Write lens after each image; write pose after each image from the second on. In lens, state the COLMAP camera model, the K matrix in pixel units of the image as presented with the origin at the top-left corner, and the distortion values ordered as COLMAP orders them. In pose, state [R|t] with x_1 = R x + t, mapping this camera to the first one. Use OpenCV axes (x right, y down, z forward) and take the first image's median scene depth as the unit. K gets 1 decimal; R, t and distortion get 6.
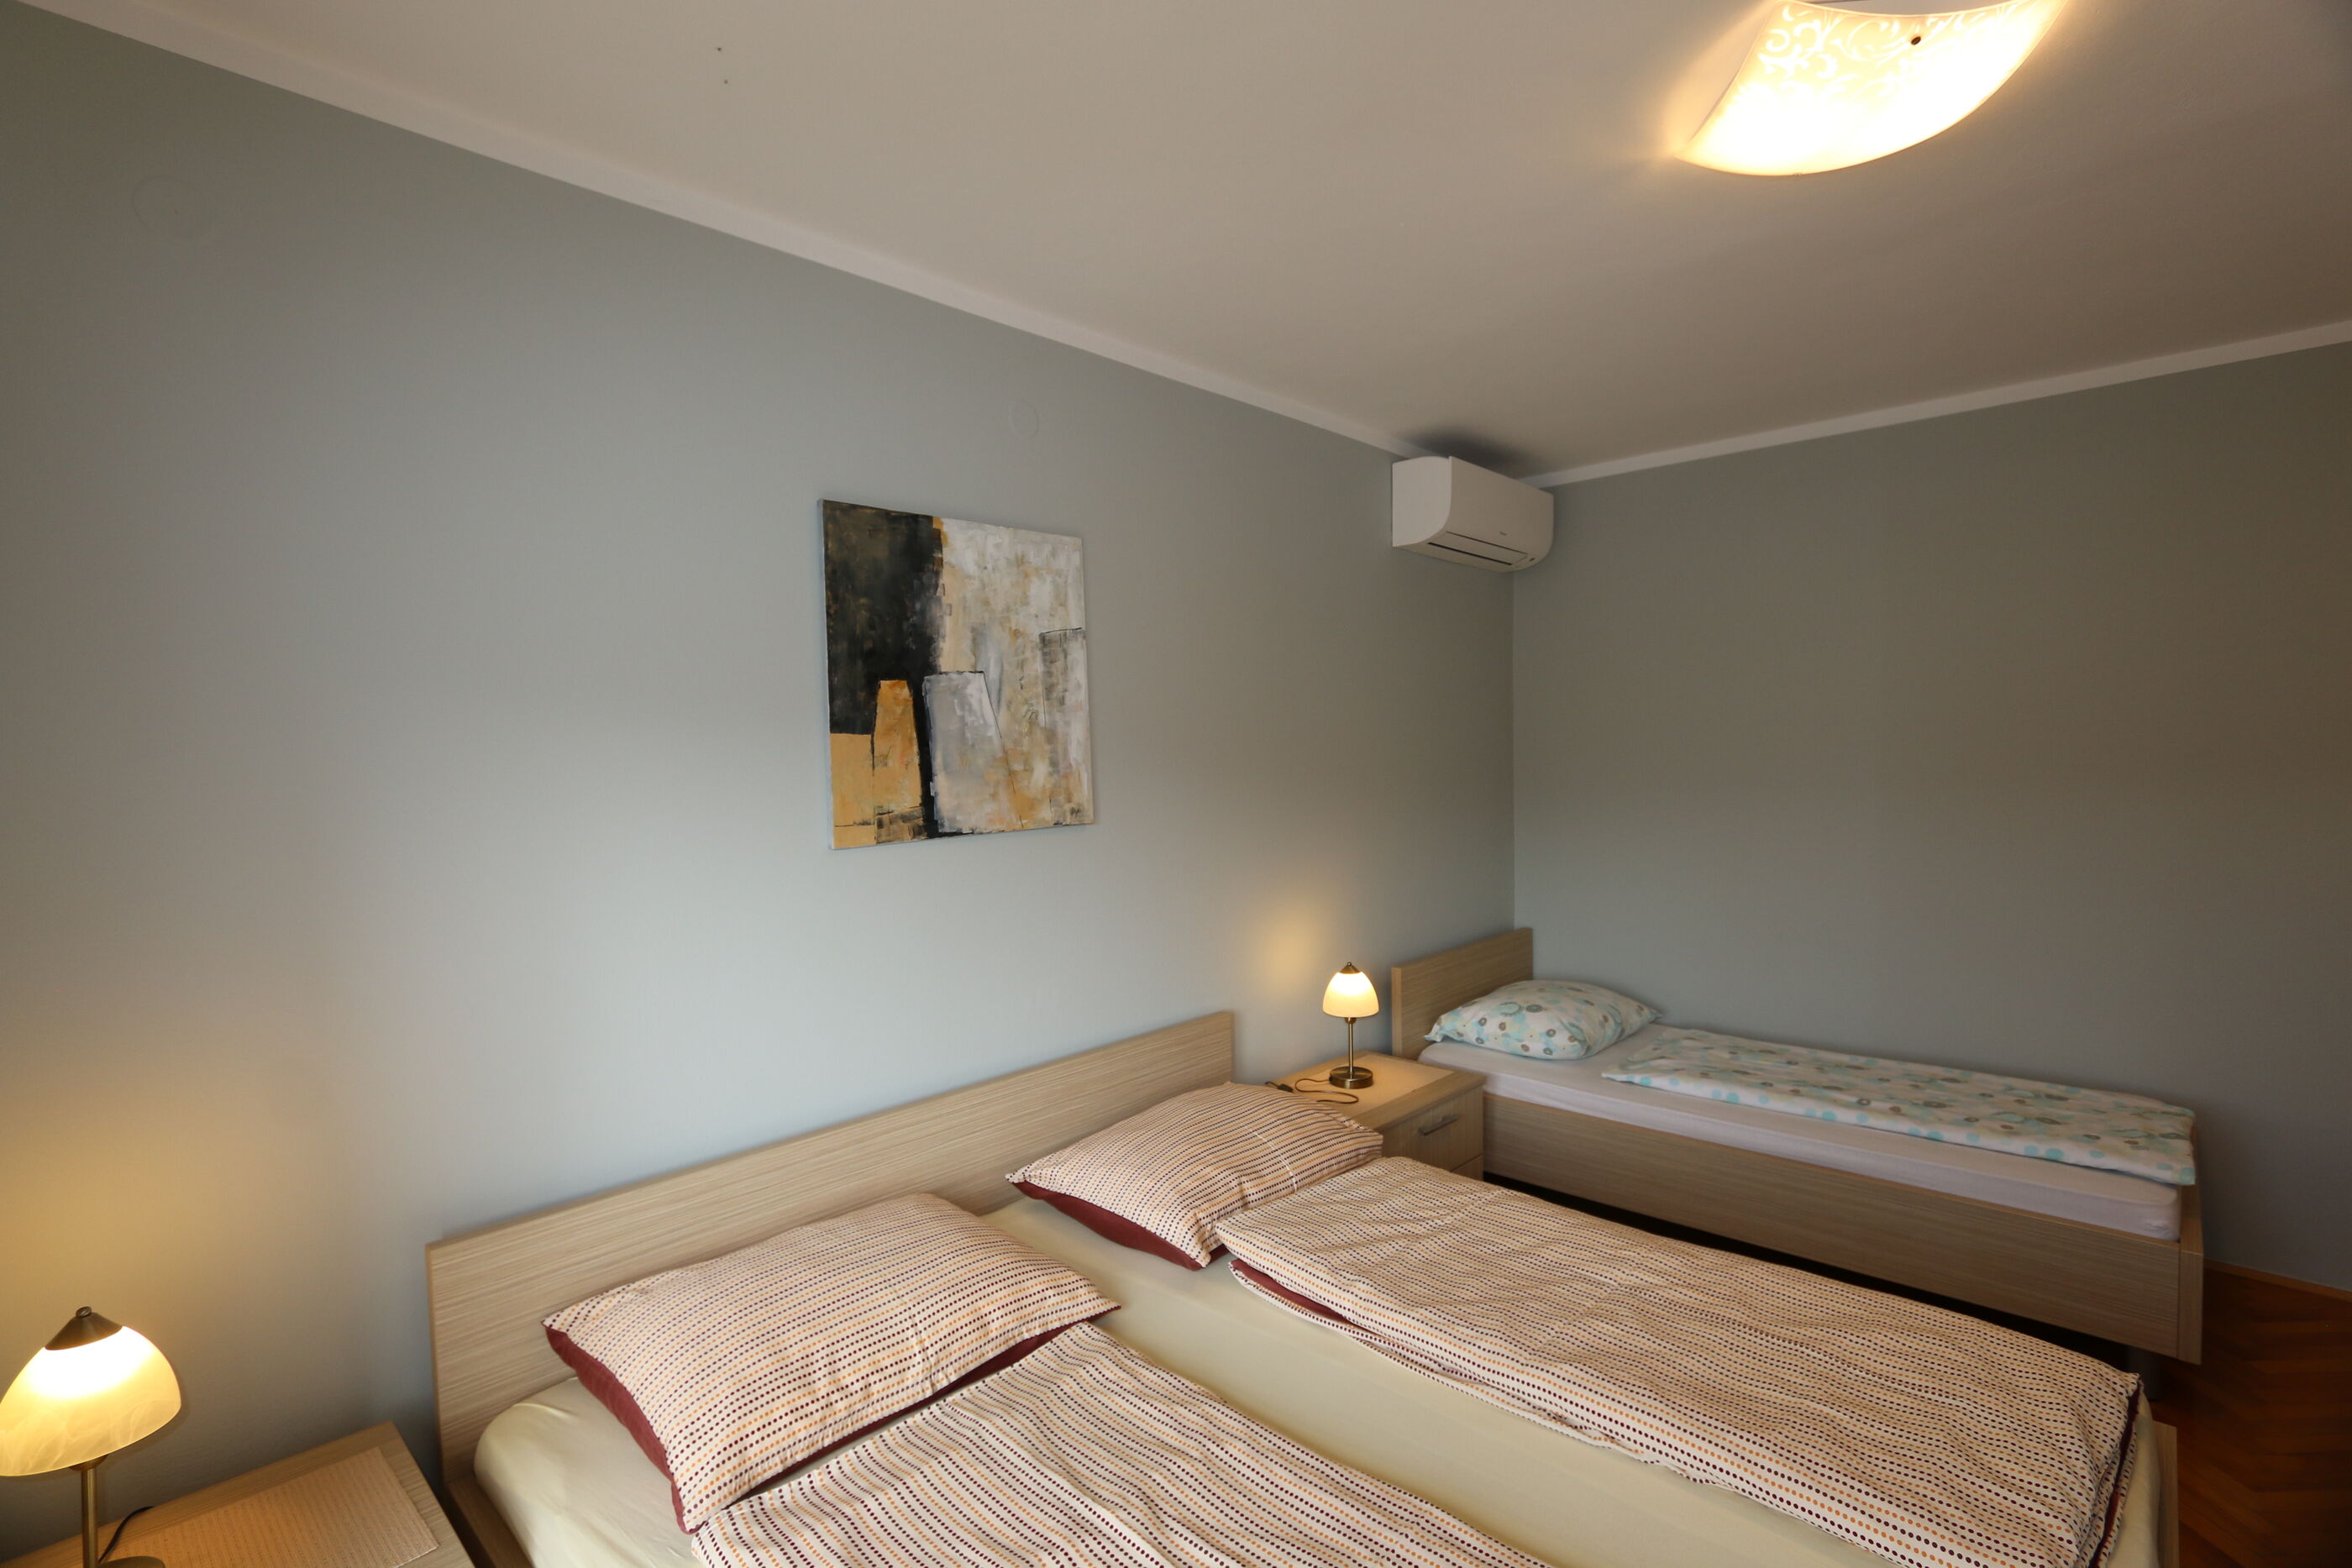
lens RADIAL K [[1061.6, 0, 1162.9], [0, 1061.6, 785.7], [0, 0, 1]] dist [-0.020177, -0.000294]
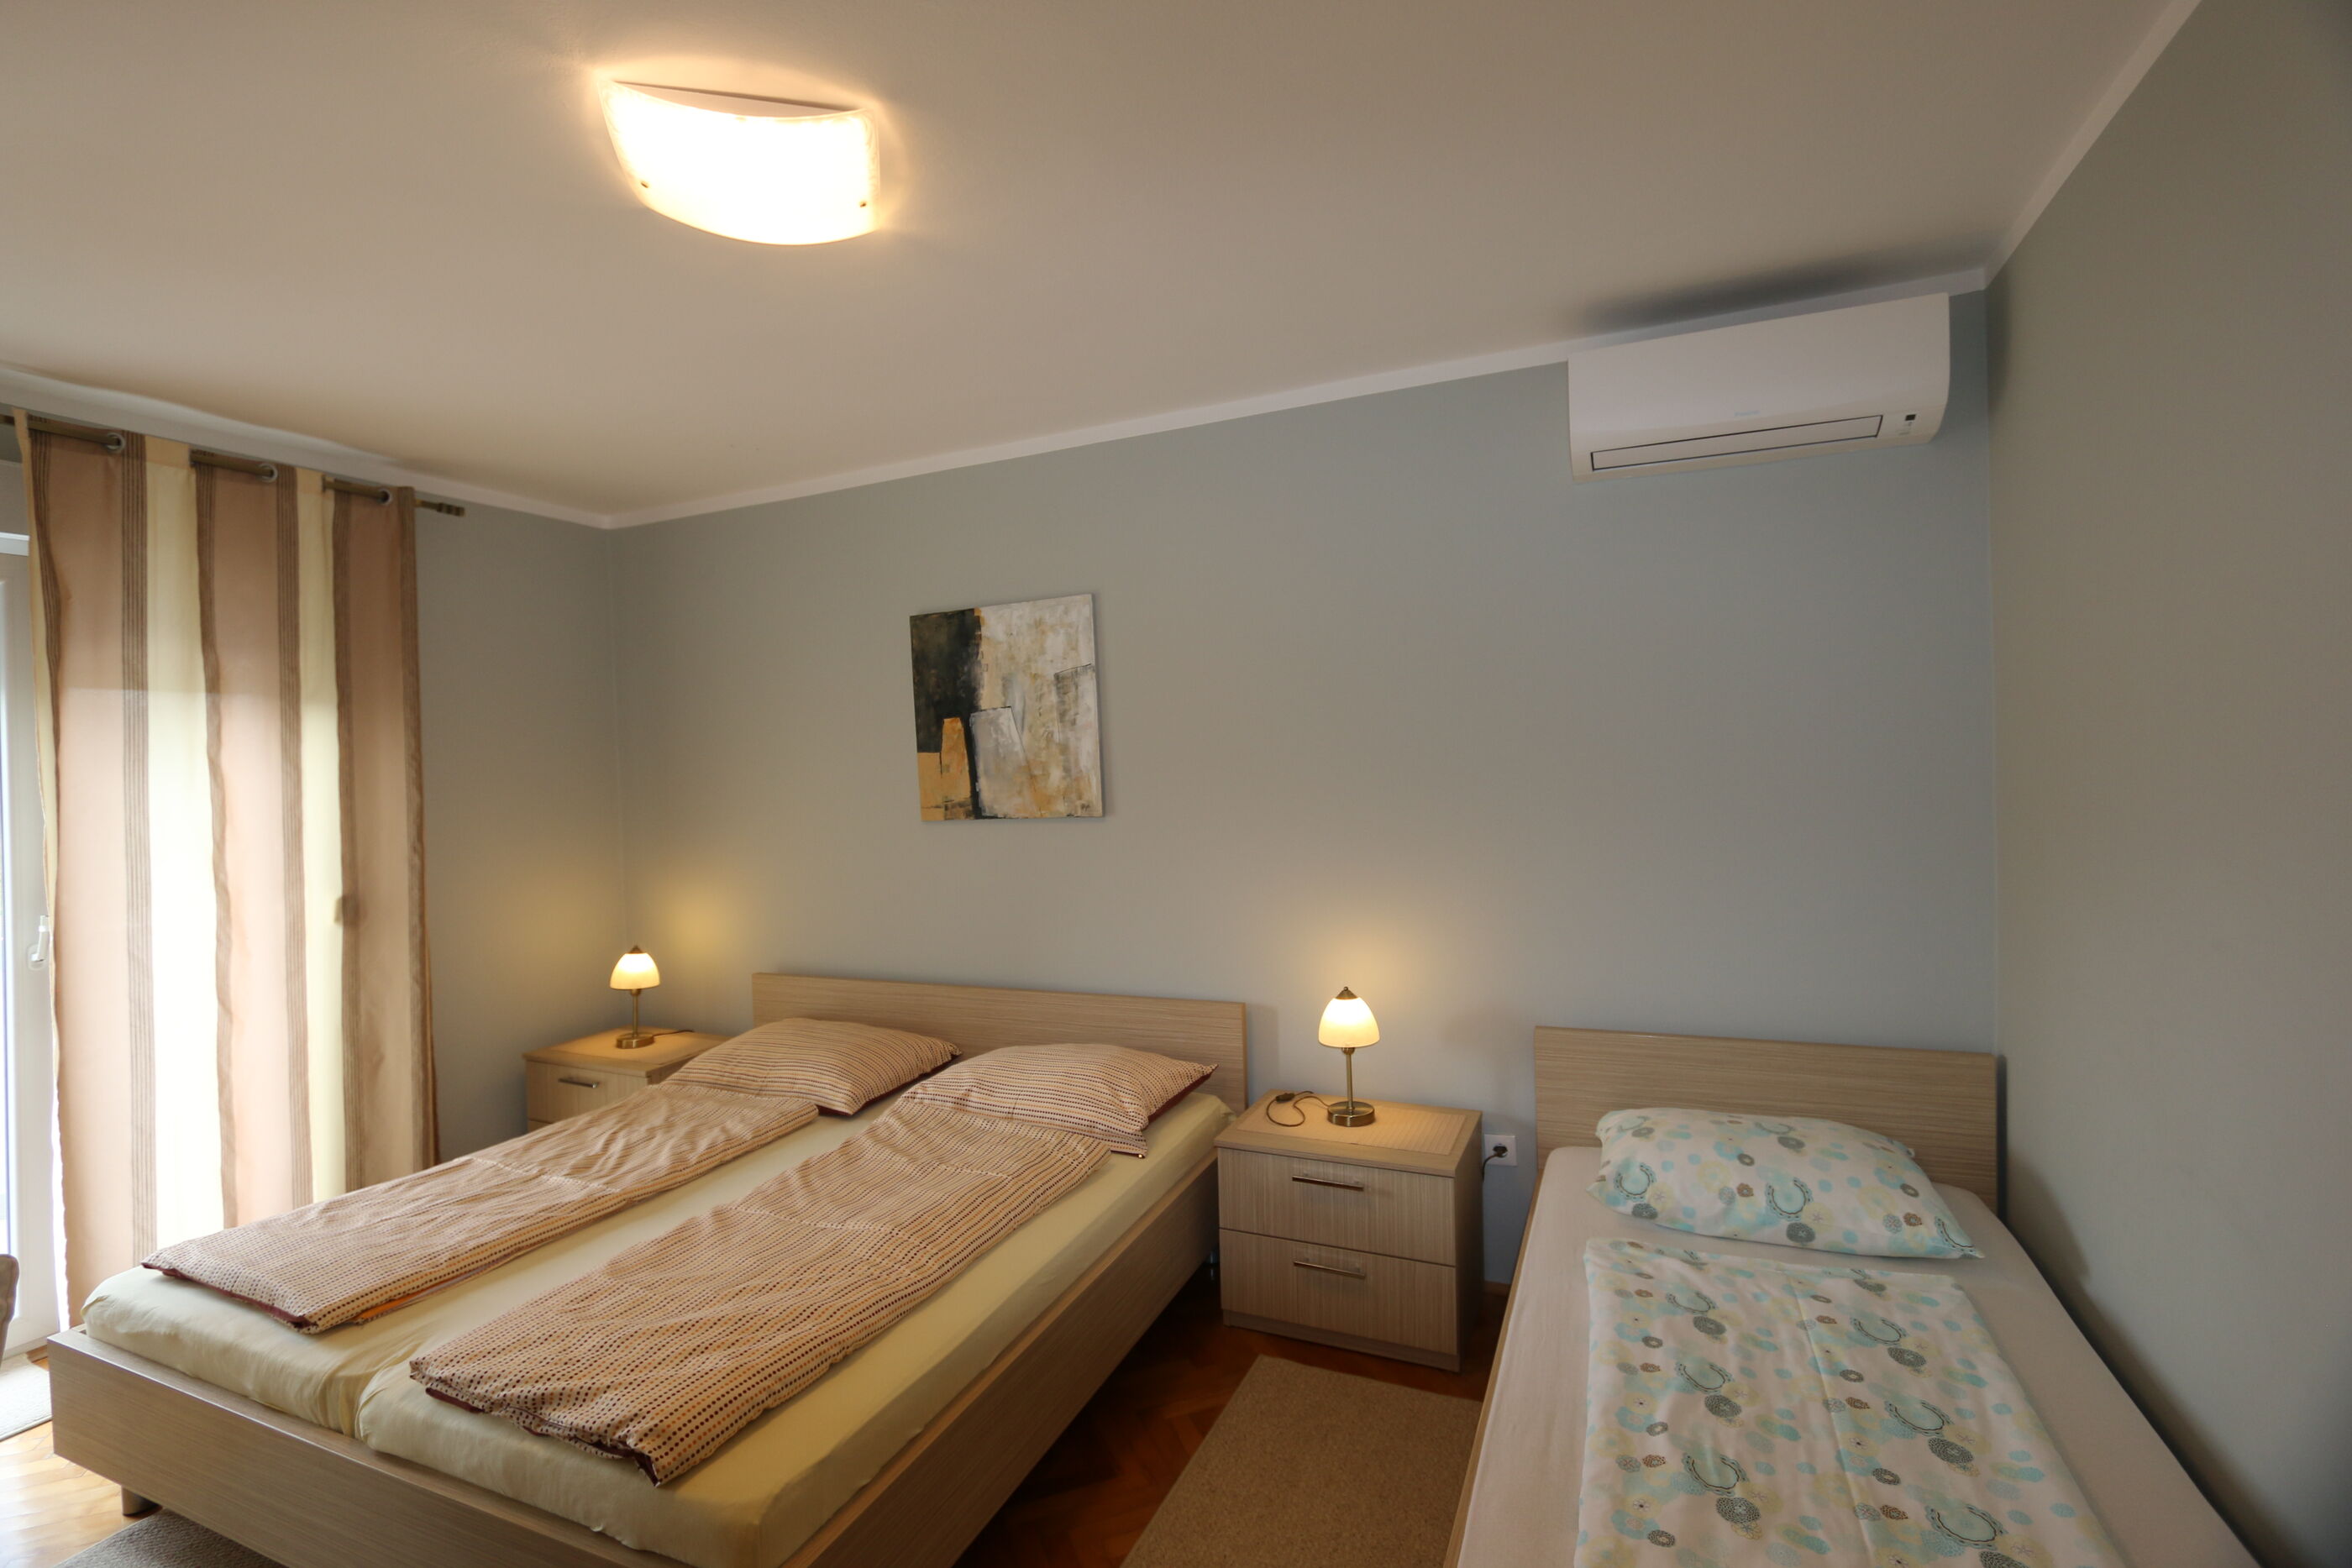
lens RADIAL K [[1061.6, 0, 1162.9], [0, 1061.6, 785.7], [0, 0, 1]] dist [-0.020177, -0.000294]
pose [[0.346146, 0.022872, -0.937902, 1.264090], [-0.009975, 0.999736, 0.020698, -0.031761], [0.938128, 0.002191, 0.346283, 0.697270]]
